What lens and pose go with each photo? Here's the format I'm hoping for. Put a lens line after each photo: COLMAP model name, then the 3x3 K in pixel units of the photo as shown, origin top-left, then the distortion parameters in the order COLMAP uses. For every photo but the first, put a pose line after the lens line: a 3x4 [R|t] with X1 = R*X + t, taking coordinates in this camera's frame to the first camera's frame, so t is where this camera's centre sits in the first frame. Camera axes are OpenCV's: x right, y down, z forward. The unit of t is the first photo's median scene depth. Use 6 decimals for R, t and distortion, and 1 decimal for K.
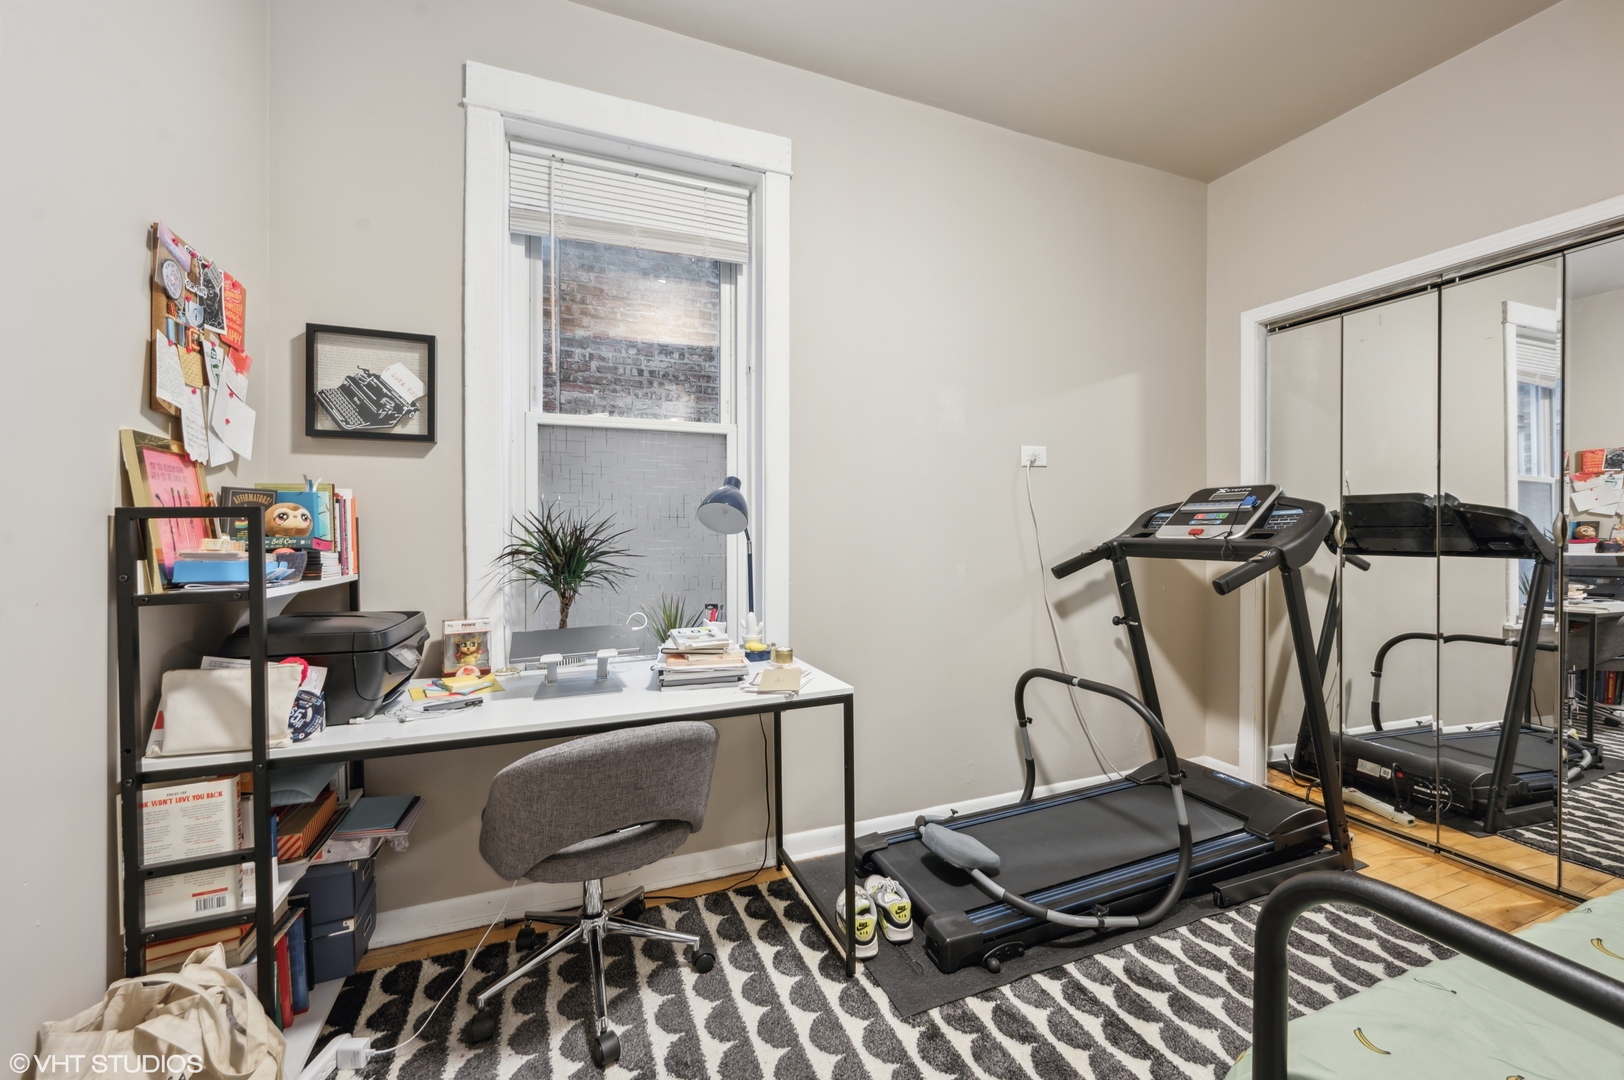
lens RADIAL K [[647.2, 0, 814.9], [0, 647.2, 537.9], [0, 0, 1]] dist [0.000444, 0.000146]
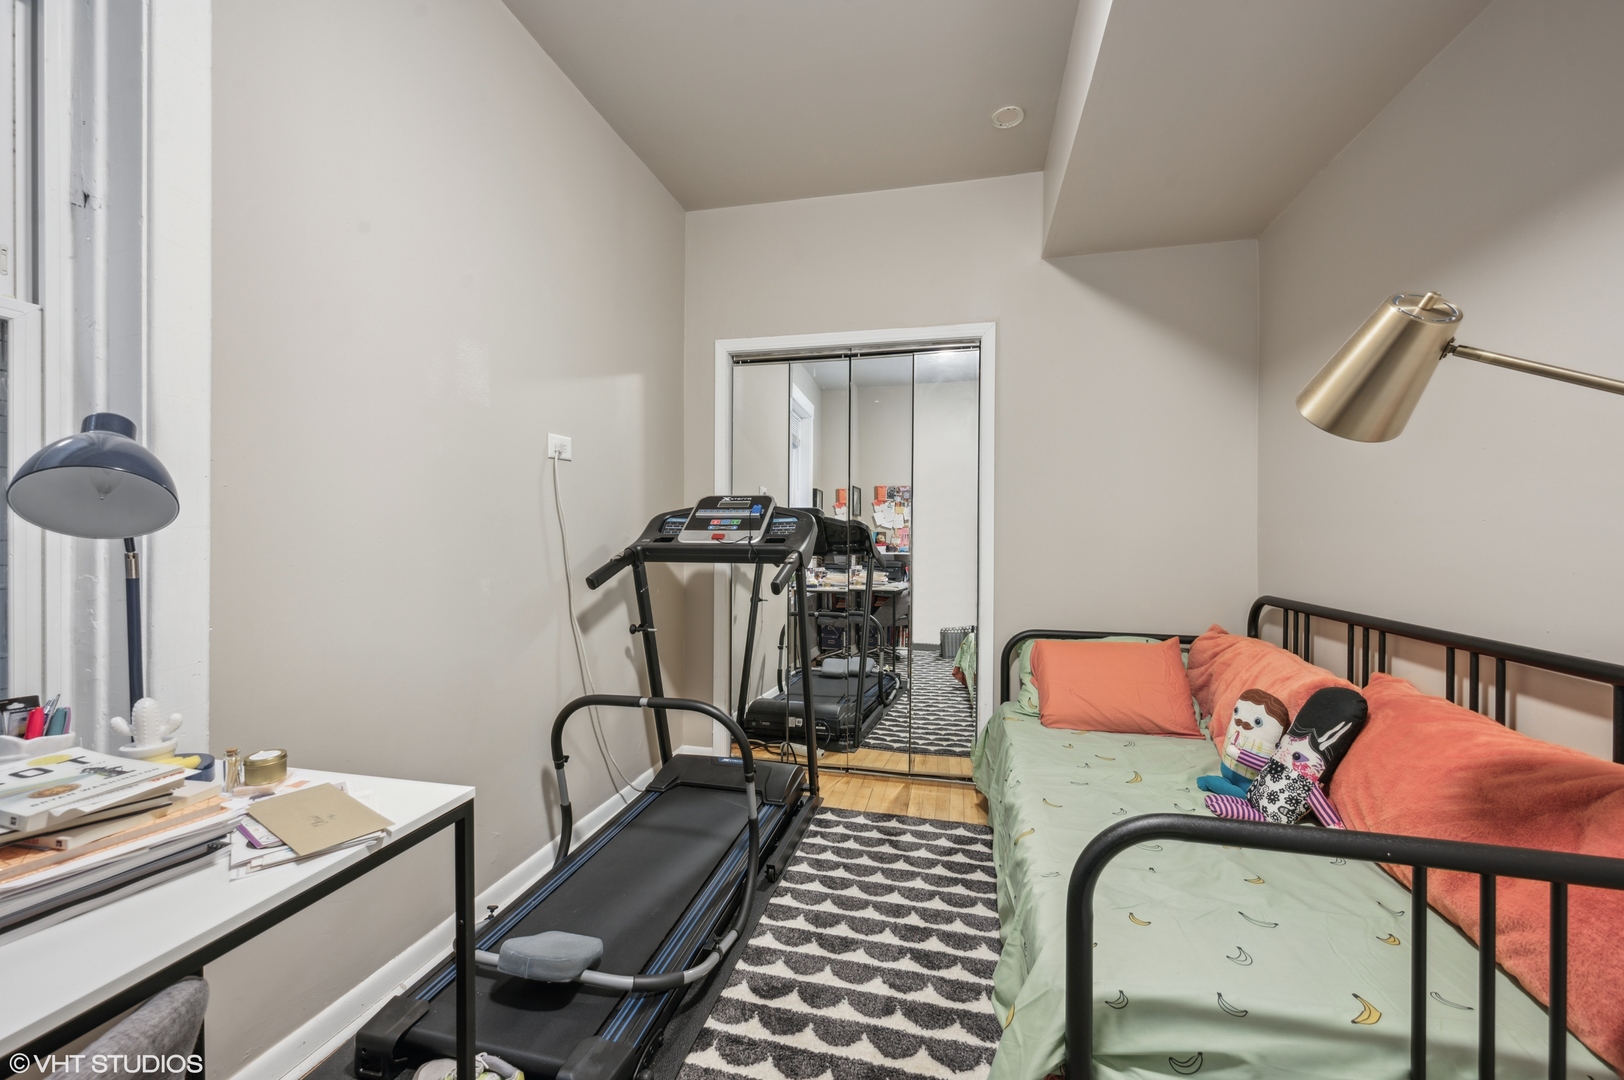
lens RADIAL K [[639.7, 0, 812.5], [0, 639.7, 545.6], [0, 0, 1]] dist [-0.001608, 0.001024]
pose [[0.577666, -0.007185, 0.816241, -0.175052], [0.002692, 0.999973, 0.006896, -0.001600], [-0.816269, -0.001786, 0.577670, 0.274178]]
